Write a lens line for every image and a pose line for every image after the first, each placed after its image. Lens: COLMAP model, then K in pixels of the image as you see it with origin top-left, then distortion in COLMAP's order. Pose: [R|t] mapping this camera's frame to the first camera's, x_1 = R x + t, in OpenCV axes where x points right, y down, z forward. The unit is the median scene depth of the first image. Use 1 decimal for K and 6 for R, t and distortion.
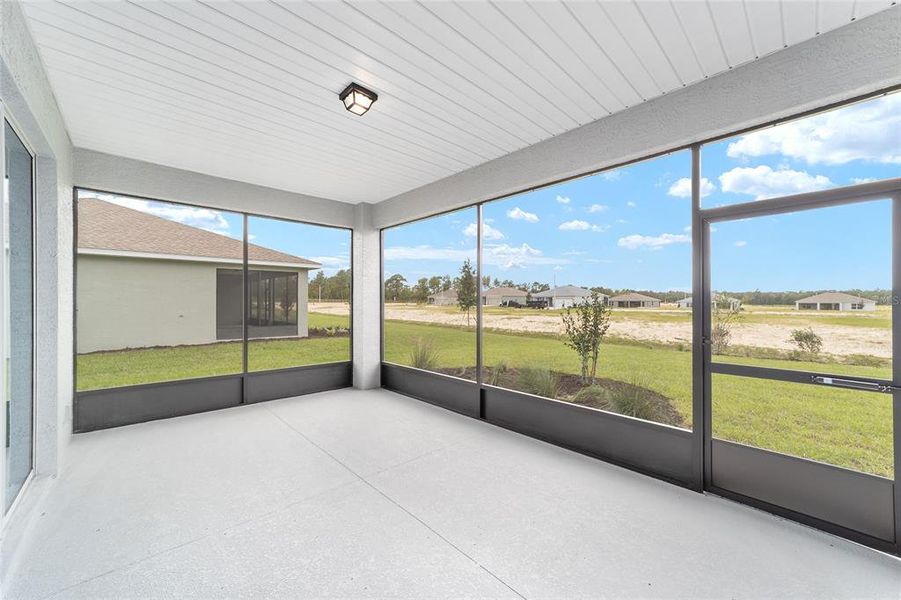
lens RADIAL K [[347.8, 0, 446.4], [0, 347.8, 301.7], [0, 0, 1]] dist [-0.001302, 0.000205]
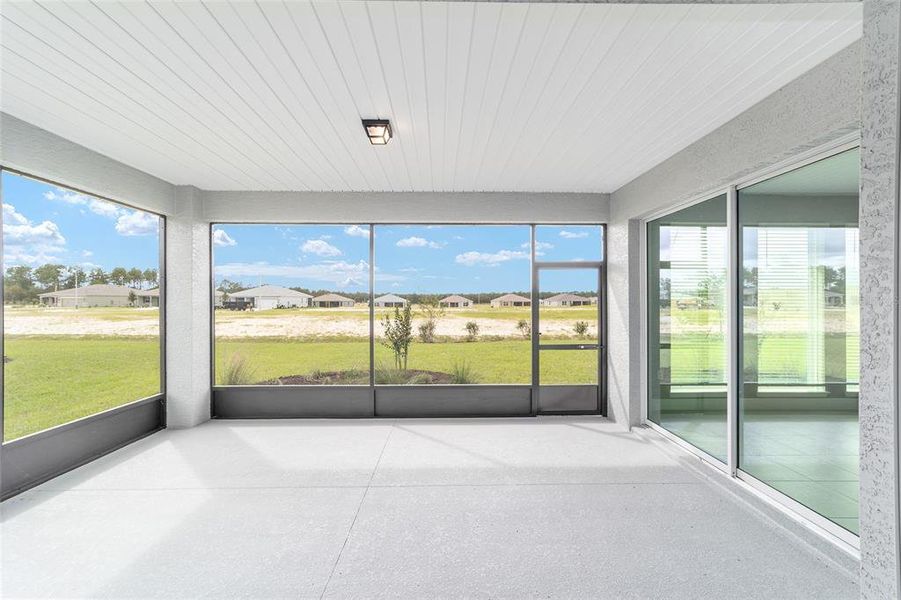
lens RADIAL K [[347.8, 0, 446.4], [0, 347.8, 301.7], [0, 0, 1]] dist [-0.001302, 0.000205]
pose [[0.670272, -0.003273, 0.742108, -0.222037], [0.002652, 0.999994, 0.002015, -0.013680], [-0.742110, 0.000617, 0.670277, 0.029337]]
